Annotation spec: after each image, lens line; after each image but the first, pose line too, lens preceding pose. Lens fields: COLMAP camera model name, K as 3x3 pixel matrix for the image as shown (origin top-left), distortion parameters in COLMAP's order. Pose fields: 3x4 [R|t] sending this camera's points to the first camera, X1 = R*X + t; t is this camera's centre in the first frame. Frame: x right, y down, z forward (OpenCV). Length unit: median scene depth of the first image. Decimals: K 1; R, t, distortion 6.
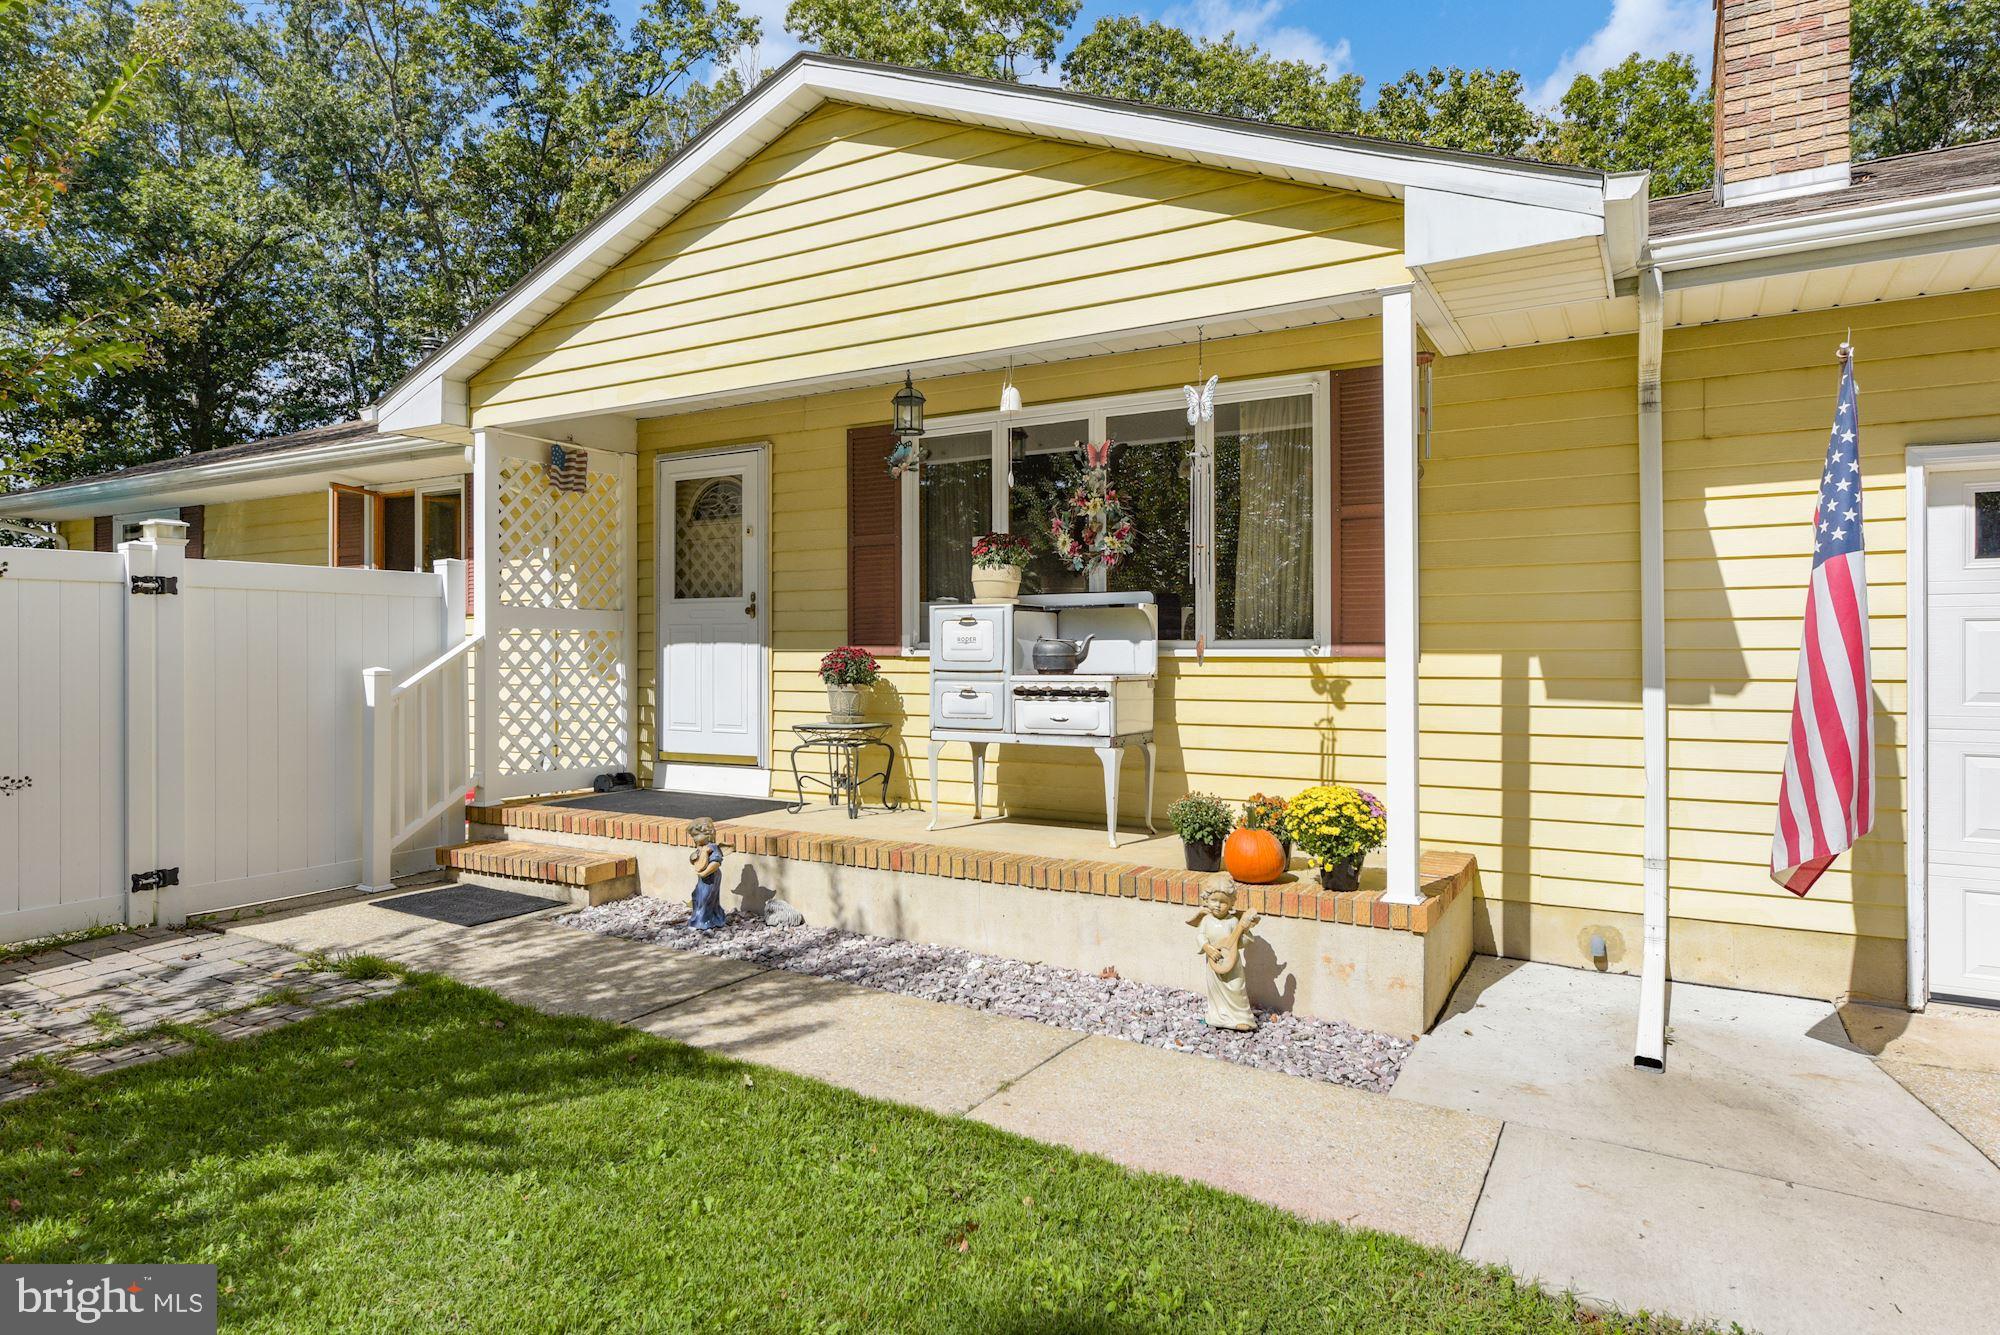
lens RADIAL K [[1096.7, 0, 1000.0], [0, 1096.7, 667.5], [0, 0, 1]] dist [0.004053, -0.000269]
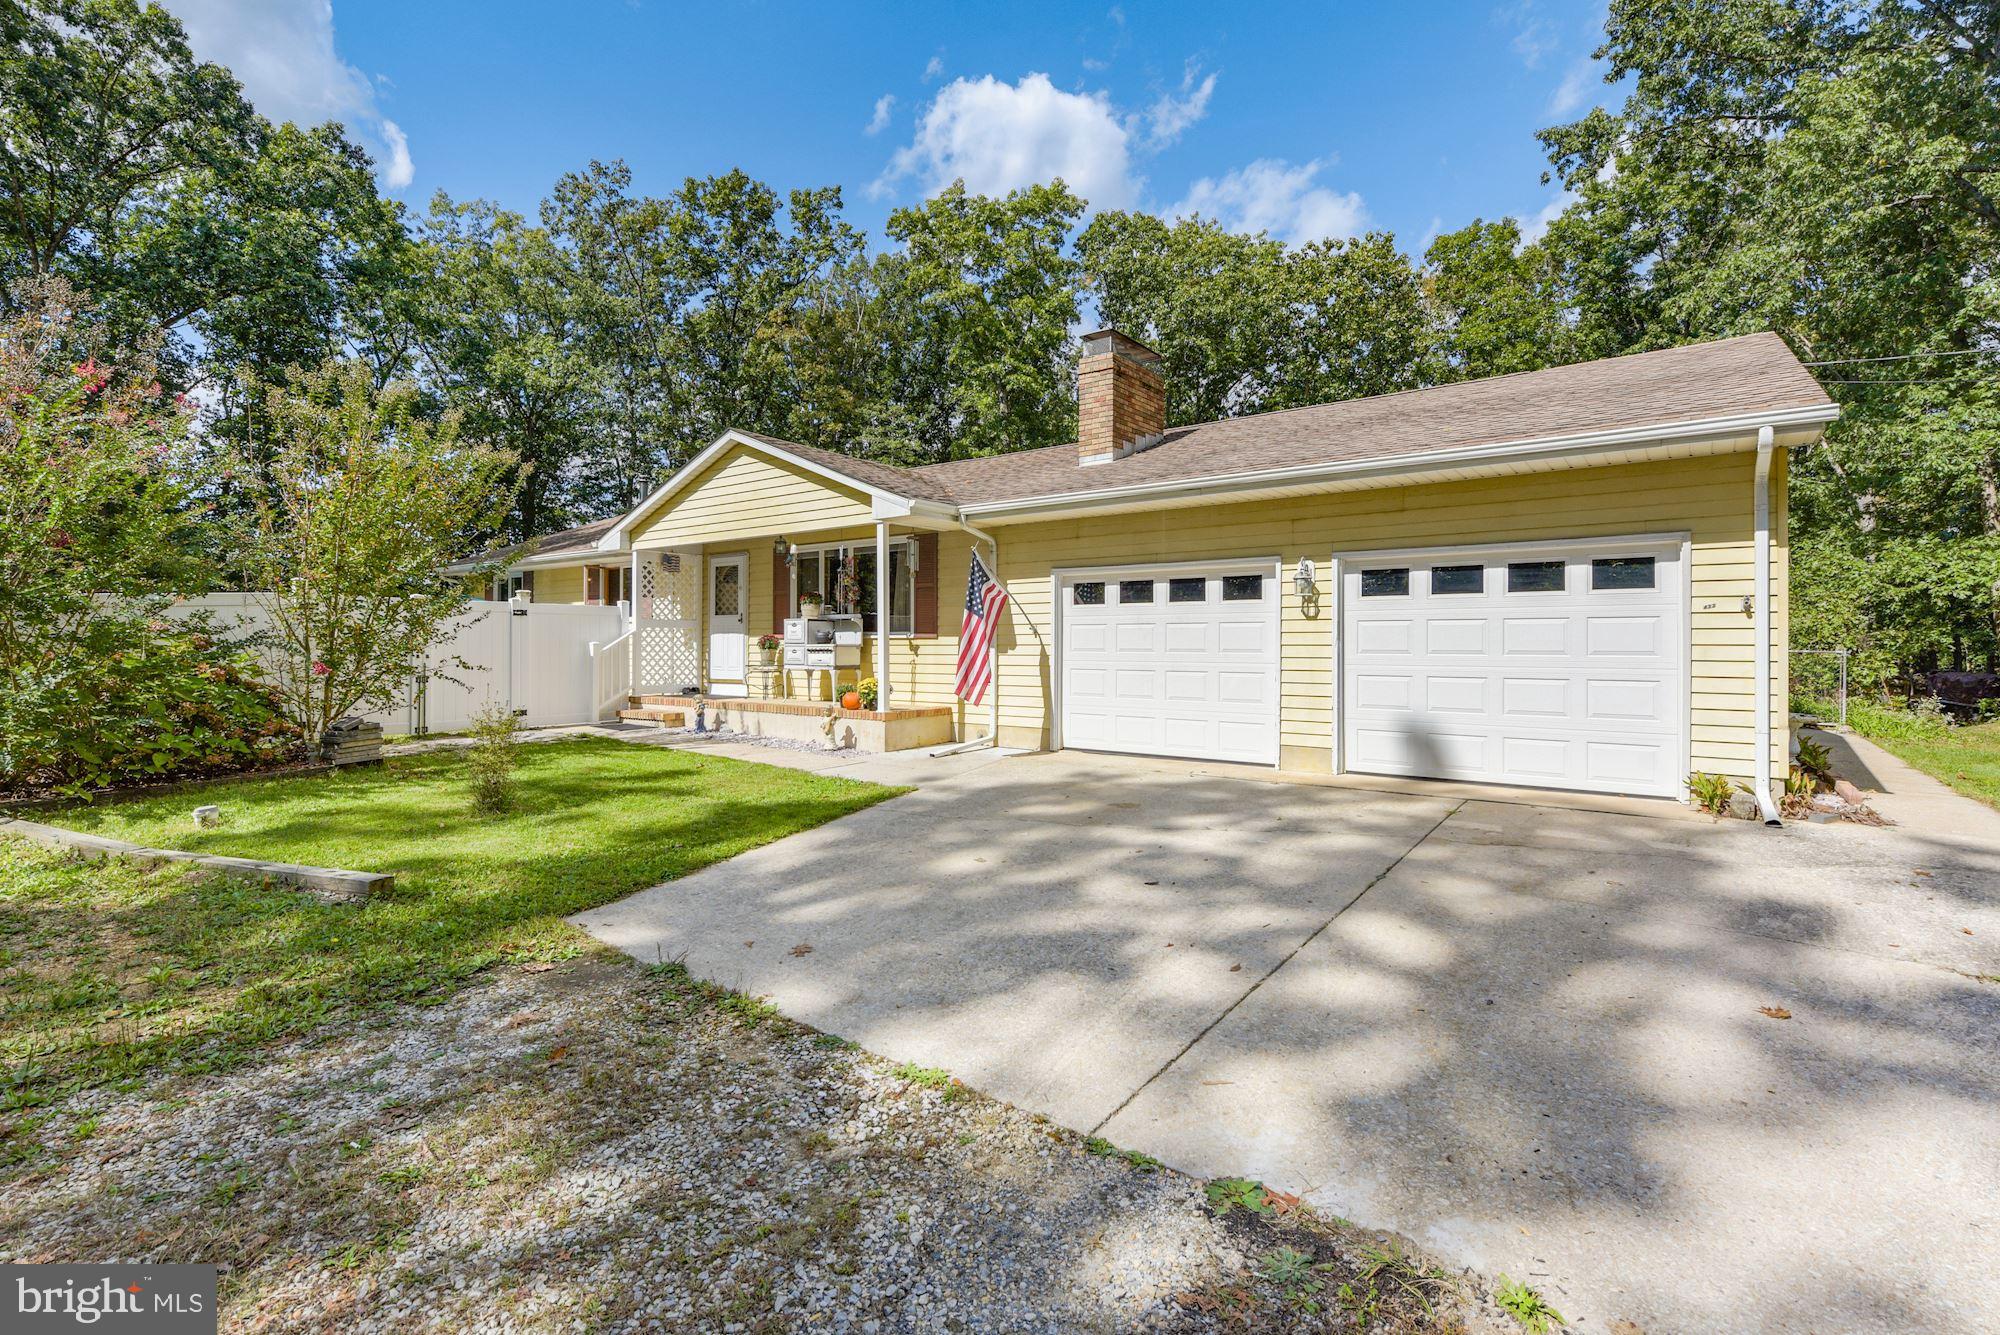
lens RADIAL K [[845.5, 0, 1008.1], [0, 845.5, 660.4], [0, 0, 1]] dist [0.001462, -0.000365]
pose [[0.993775, 0.004899, -0.111299, 0.563195], [-0.004505, 0.999983, 0.003797, 0.027669], [0.111316, -0.003272, 0.993780, -0.796128]]
